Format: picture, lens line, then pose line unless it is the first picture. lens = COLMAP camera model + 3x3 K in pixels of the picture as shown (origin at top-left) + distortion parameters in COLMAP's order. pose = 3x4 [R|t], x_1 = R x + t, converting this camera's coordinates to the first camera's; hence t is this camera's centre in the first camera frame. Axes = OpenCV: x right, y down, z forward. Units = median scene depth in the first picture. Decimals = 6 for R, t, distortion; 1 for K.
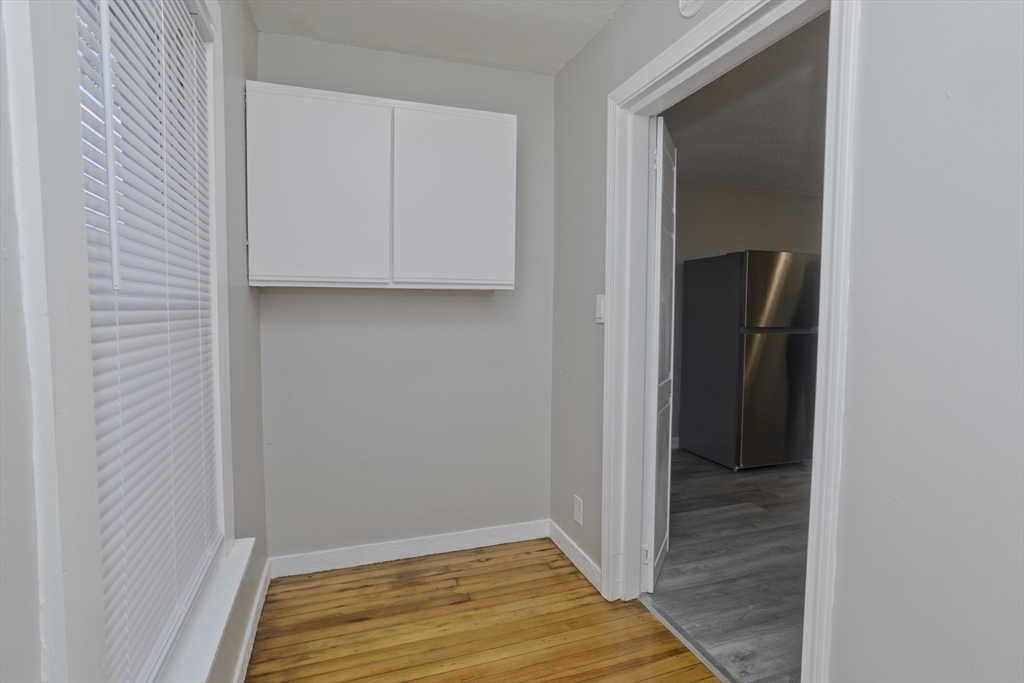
lens RADIAL K [[502.2, 0, 509.6], [0, 502.2, 328.5], [0, 0, 1]] dist [-0.052756, 0.031031]
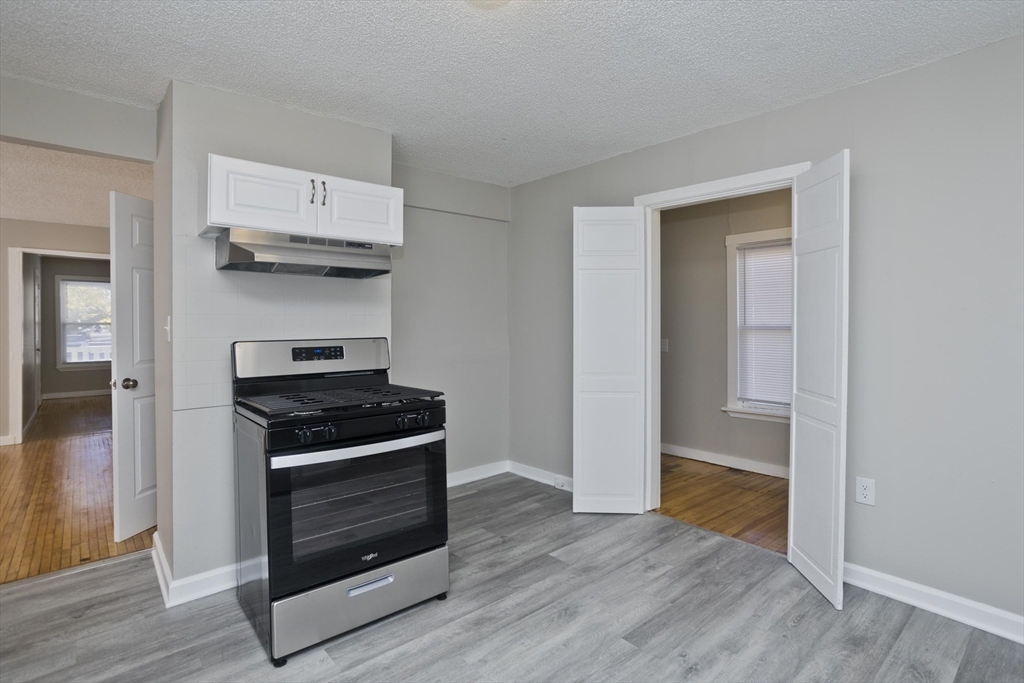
lens RADIAL K [[502.2, 0, 509.6], [0, 502.2, 328.5], [0, 0, 1]] dist [-0.052756, 0.031031]
pose [[-0.928788, 0.000344, -0.370612, 1.363347], [-0.015162, 0.999127, 0.038924, -0.065158], [0.370302, 0.041772, -0.927972, 1.838475]]
